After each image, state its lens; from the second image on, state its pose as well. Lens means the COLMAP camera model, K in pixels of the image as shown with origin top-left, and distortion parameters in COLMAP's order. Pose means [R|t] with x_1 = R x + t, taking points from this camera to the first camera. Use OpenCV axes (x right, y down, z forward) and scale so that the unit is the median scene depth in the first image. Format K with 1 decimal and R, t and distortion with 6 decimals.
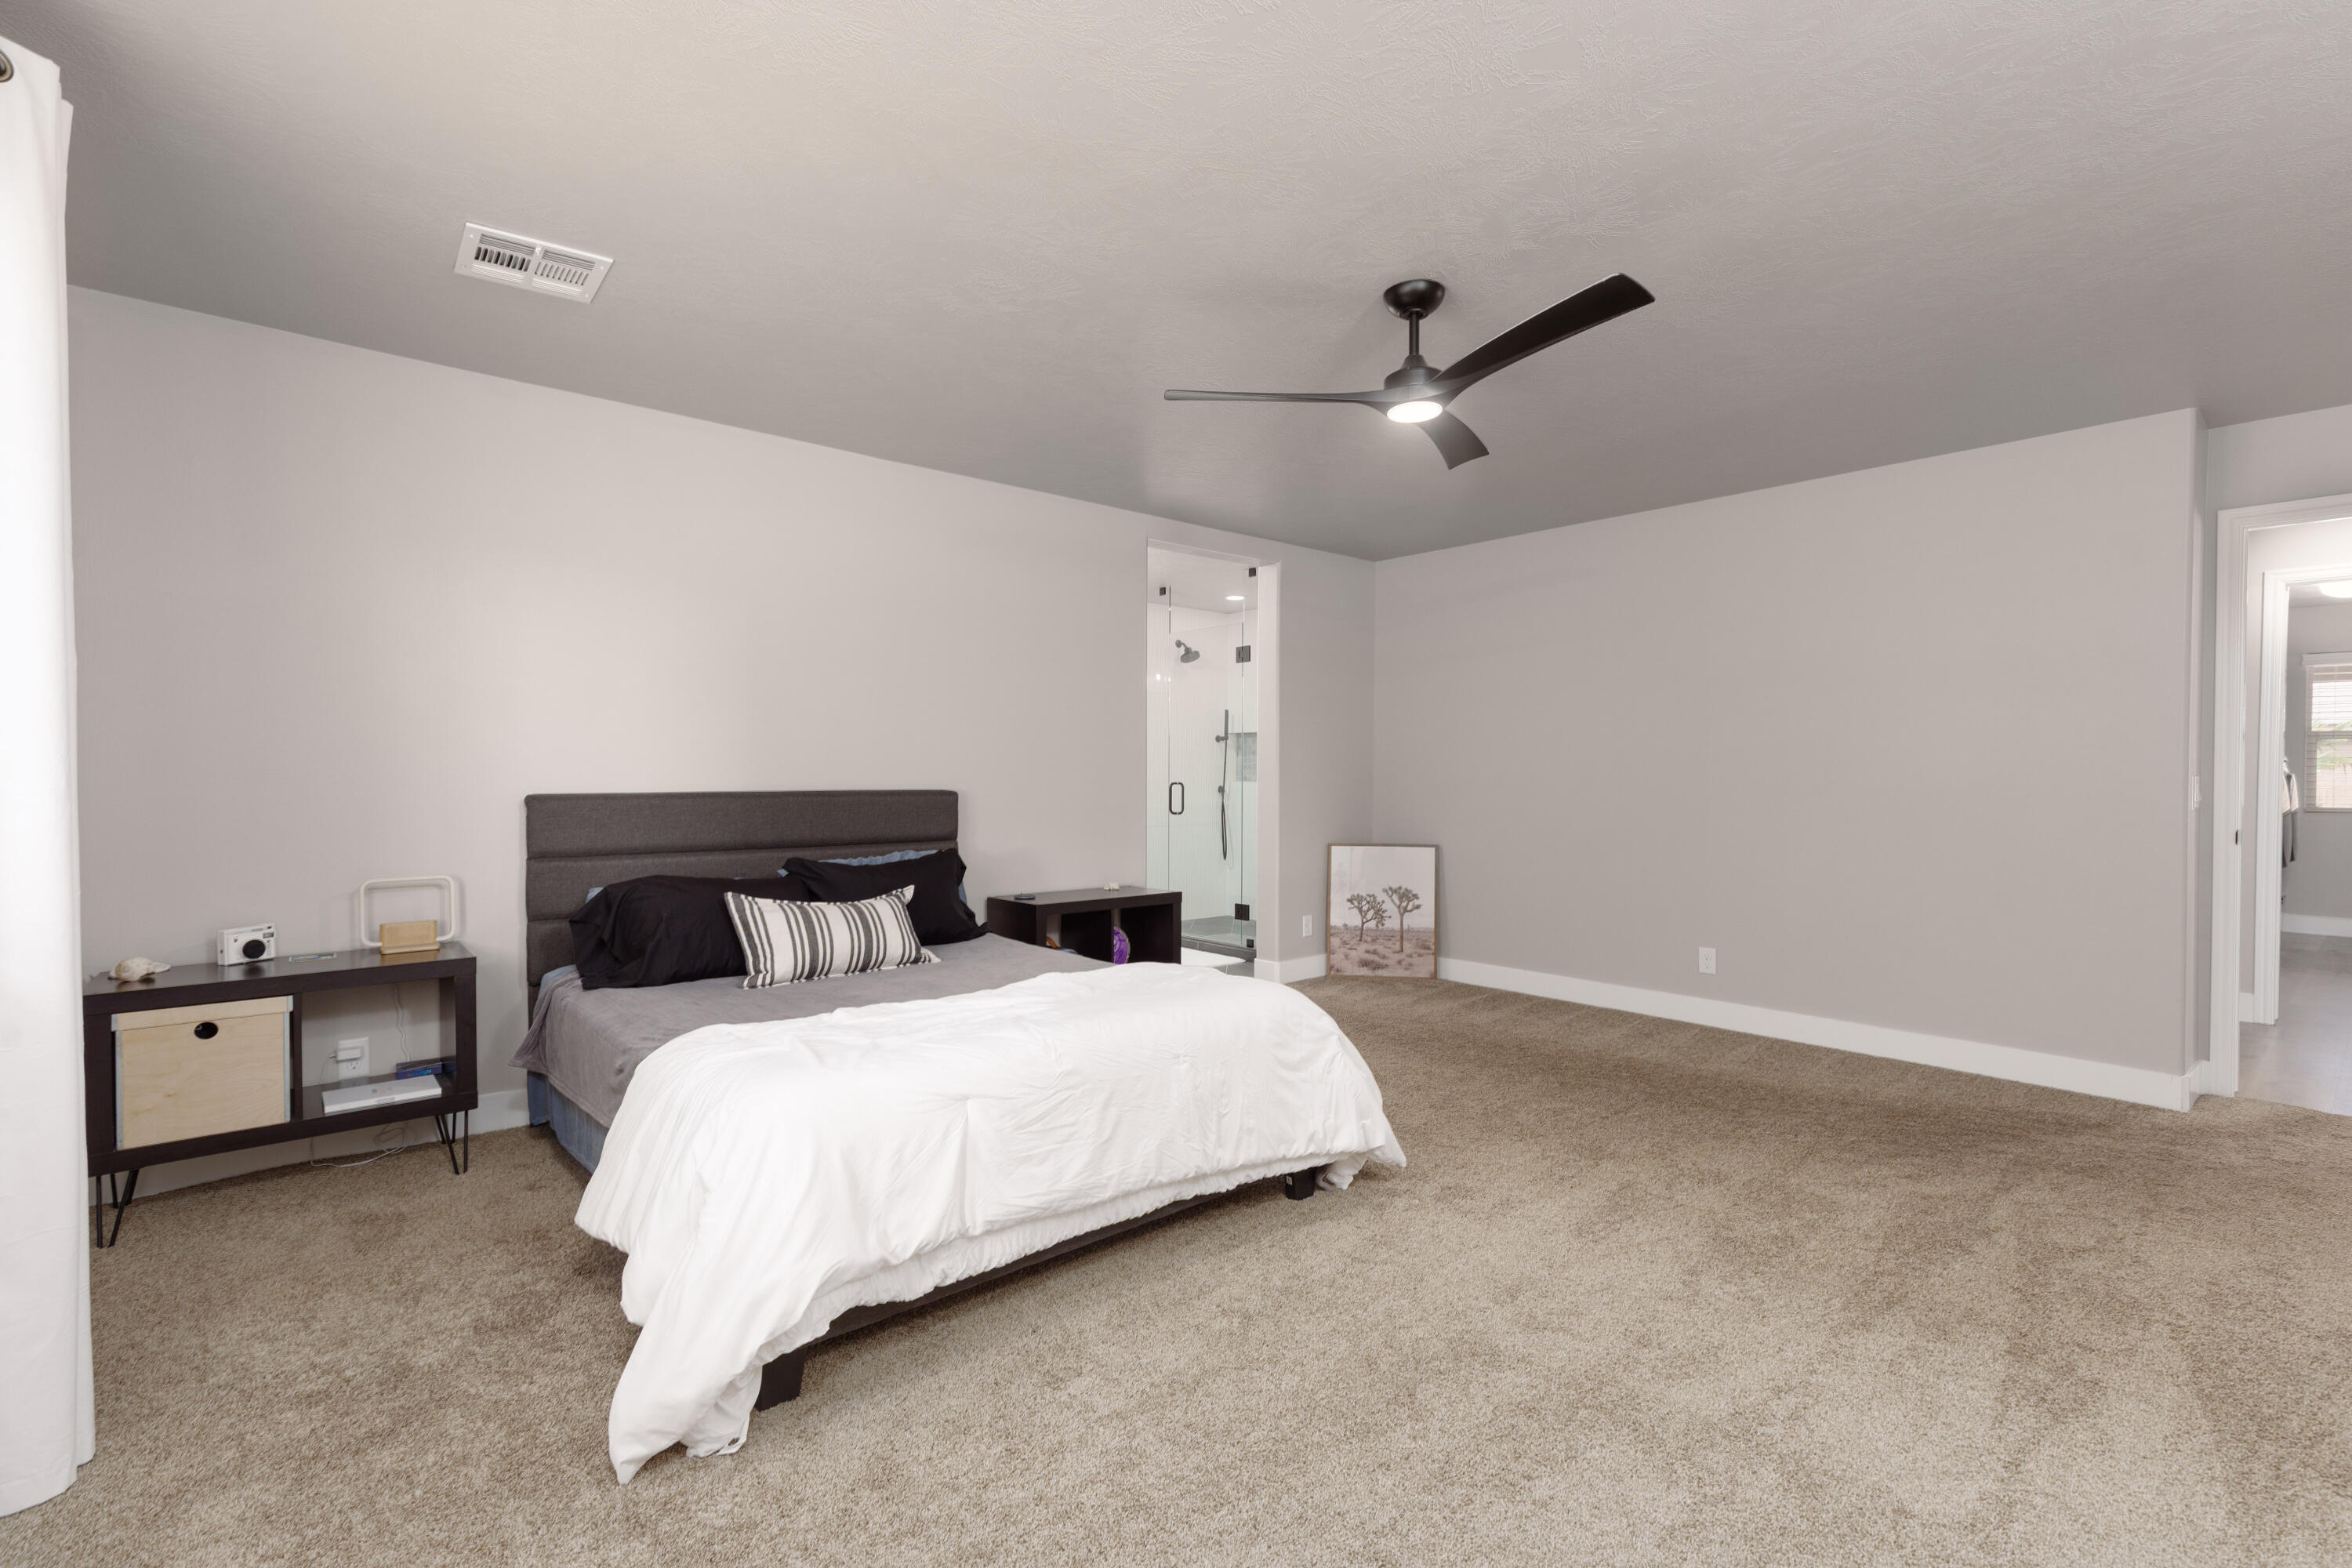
lens RADIAL K [[1057.6, 0, 1197.8], [0, 1057.6, 785.5], [0, 0, 1]] dist [0.010296, -0.003001]
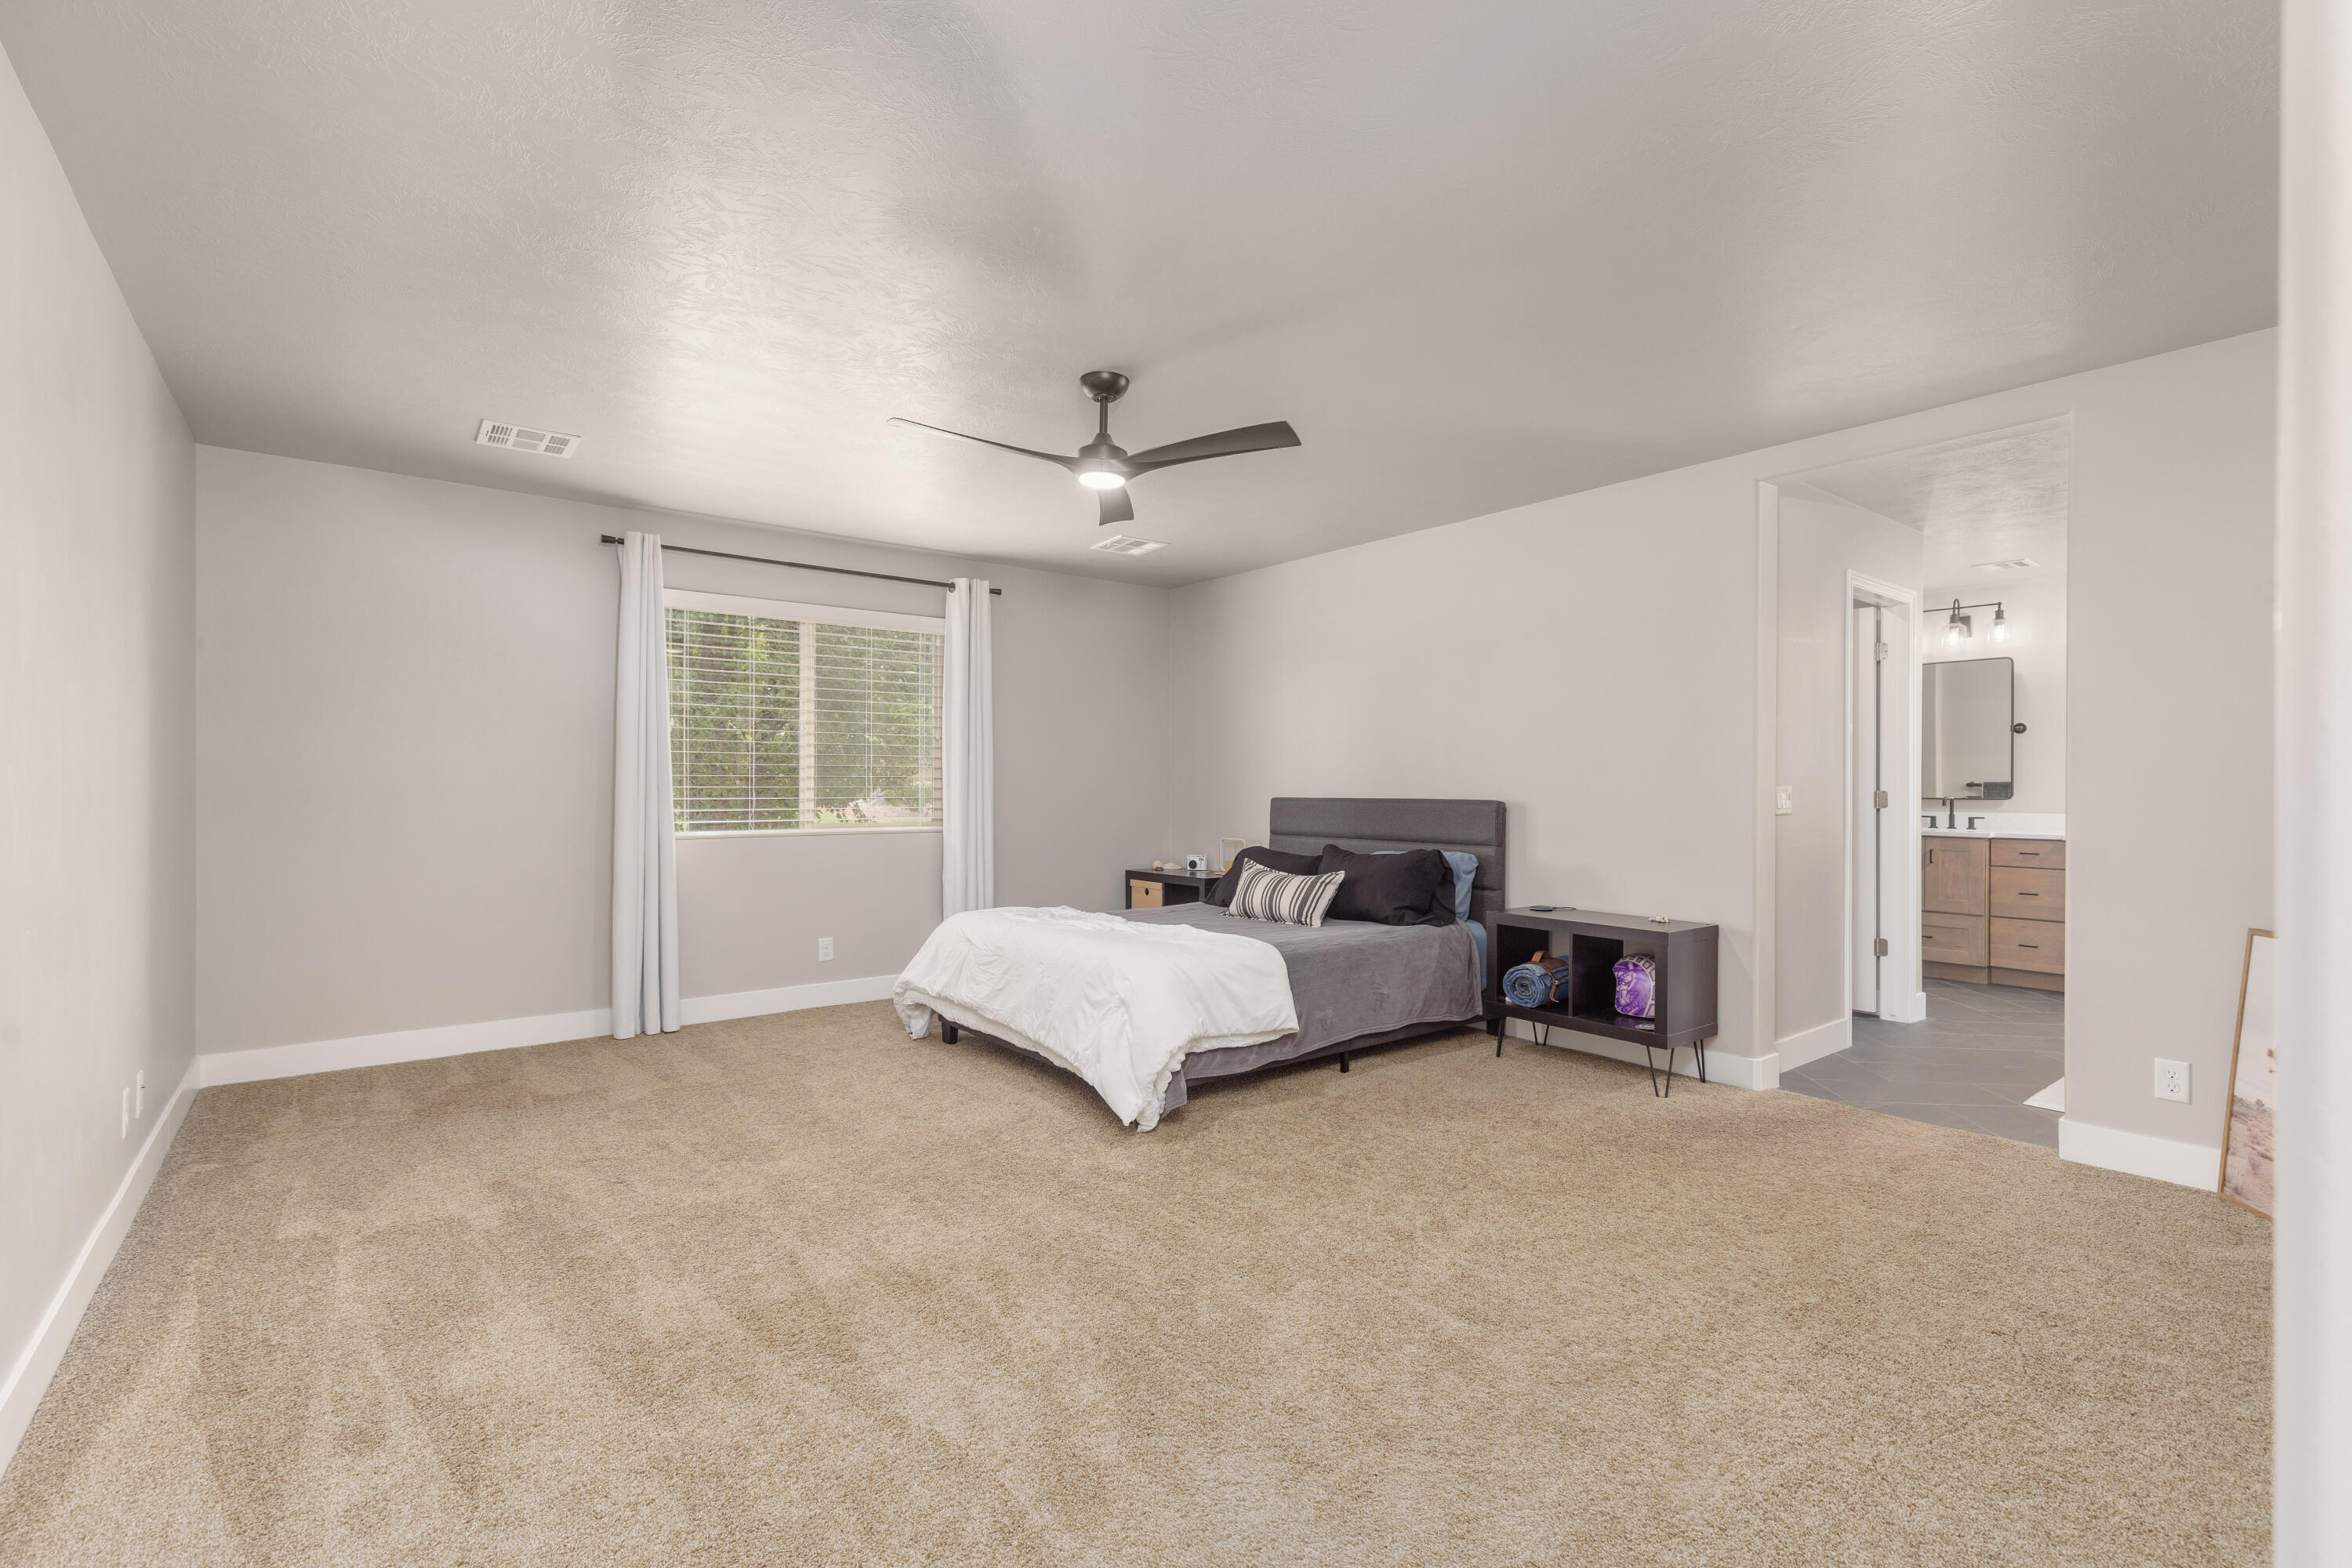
lens RADIAL K [[1057.6, 0, 1194.8], [0, 1057.6, 783.1], [0, 0, 1]] dist [0.010296, -0.003001]
pose [[-0.060021, 0.001511, -0.998196, 1.107742], [-0.008119, 0.999965, 0.002002, -0.016871], [0.998164, 0.008224, -0.060006, 0.944744]]
